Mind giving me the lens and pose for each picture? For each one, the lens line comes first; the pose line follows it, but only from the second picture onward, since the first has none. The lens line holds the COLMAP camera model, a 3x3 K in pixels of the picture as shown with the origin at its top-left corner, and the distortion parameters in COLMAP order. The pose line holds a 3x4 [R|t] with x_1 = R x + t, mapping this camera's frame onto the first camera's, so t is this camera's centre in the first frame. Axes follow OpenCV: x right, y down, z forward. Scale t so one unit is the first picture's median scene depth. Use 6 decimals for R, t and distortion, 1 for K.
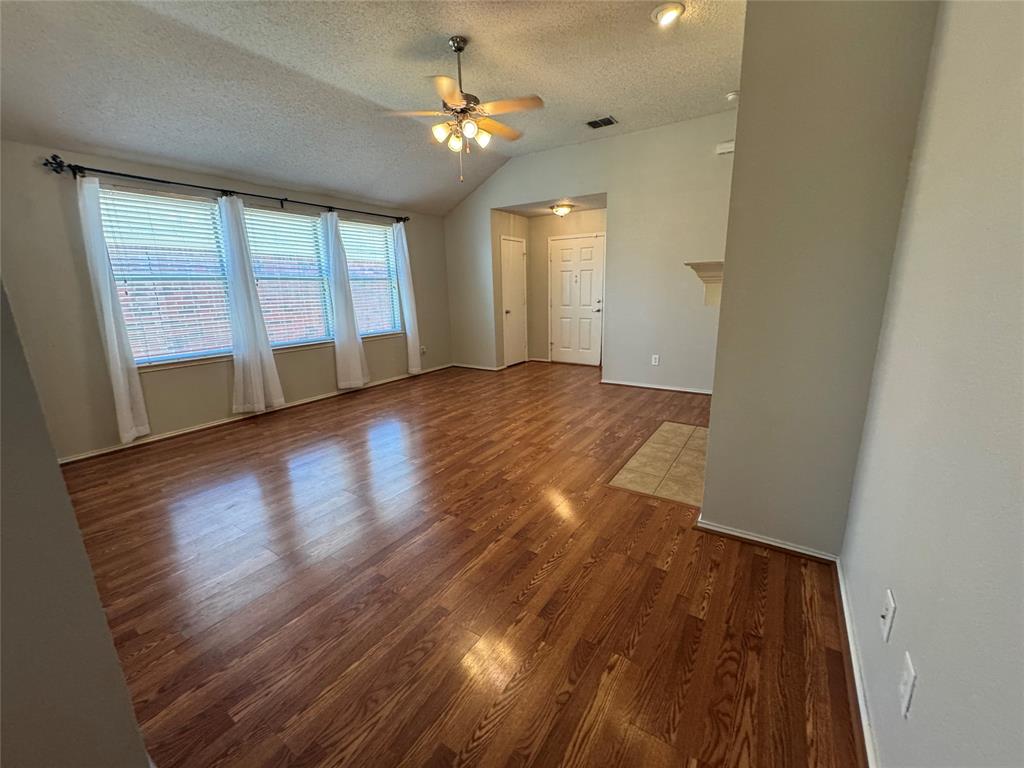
lens RADIAL K [[404.0, 0, 522.9], [0, 404.0, 383.6], [0, 0, 1]] dist [-0.000292, -0.001104]
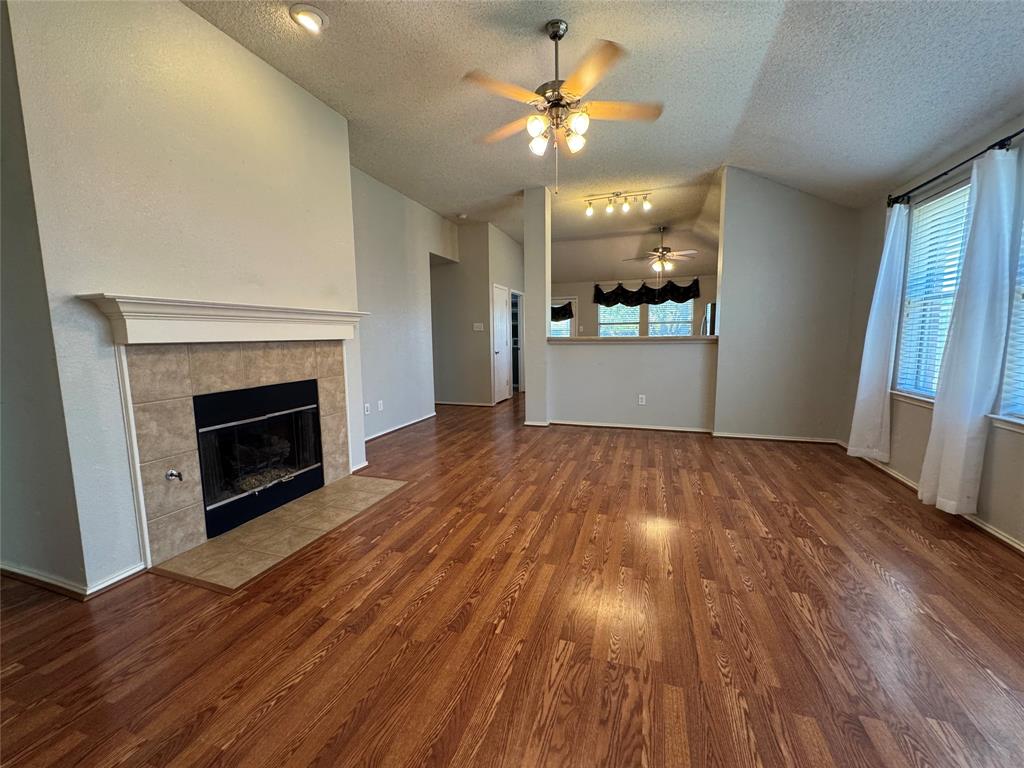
lens RADIAL K [[404.0, 0, 524.5], [0, 404.0, 391.9], [0, 0, 1]] dist [-0.000292, -0.001104]
pose [[-0.963467, 0.069854, -0.258558, 0.119033], [-0.029746, 0.931507, 0.362506, -0.329427], [0.266170, 0.356953, -0.895398, 1.472971]]
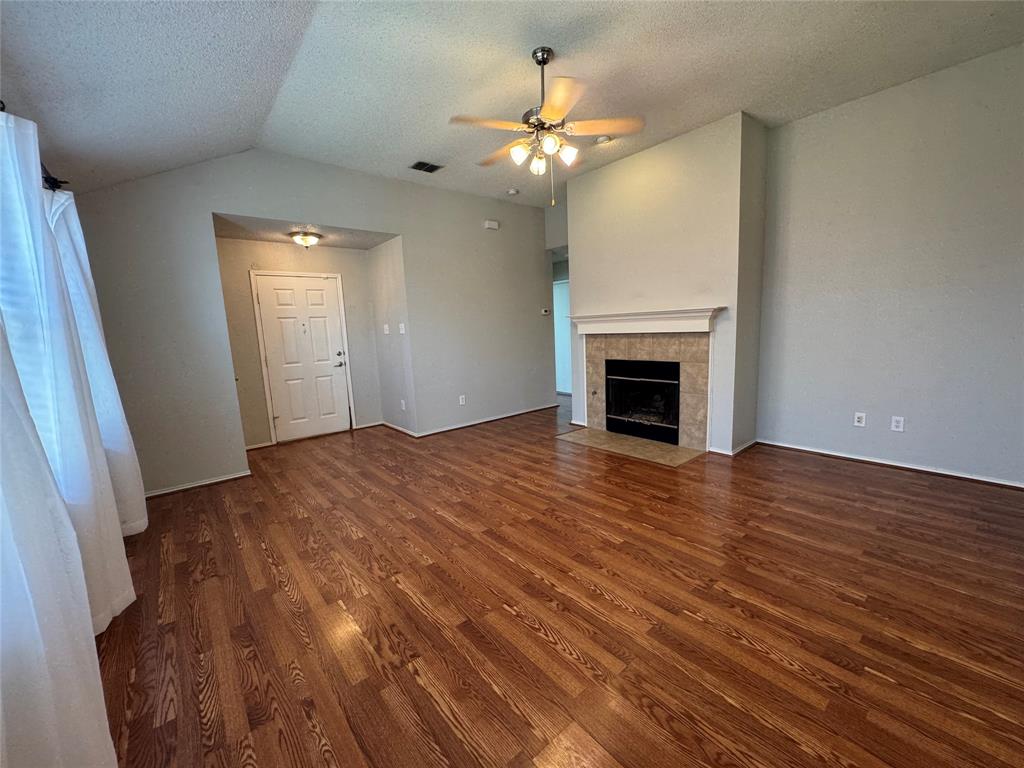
lens RADIAL K [[404.0, 0, 502.4], [0, 404.0, 391.0], [0, 0, 1]] dist [-0.000292, -0.001104]
pose [[0.311303, -0.141599, 0.939702, -0.835167], [0.256021, 0.964772, 0.060563, -0.156055], [-0.915174, 0.221730, 0.336589, 0.709182]]
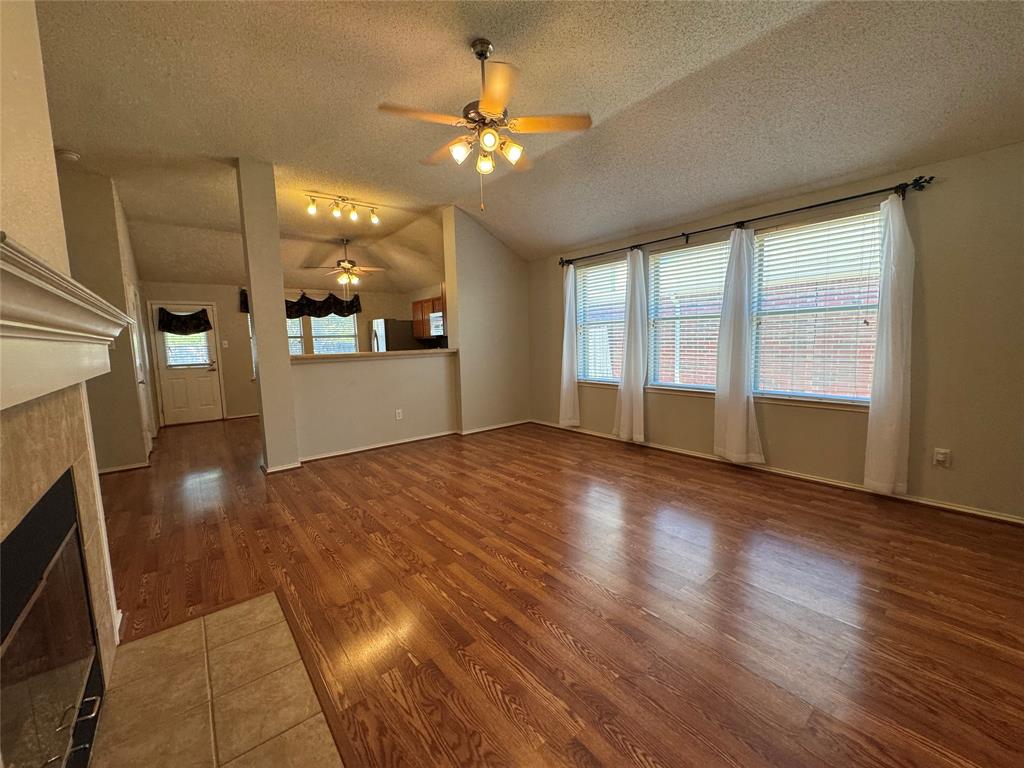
lens RADIAL K [[404.0, 0, 507.5], [0, 404.0, 392.2], [0, 0, 1]] dist [-0.000292, -0.001104]
pose [[-0.312092, 0.153250, -0.937610, 0.518521], [-0.187624, 0.957525, 0.218957, -0.262885], [0.931341, 0.244253, -0.270082, 1.072197]]
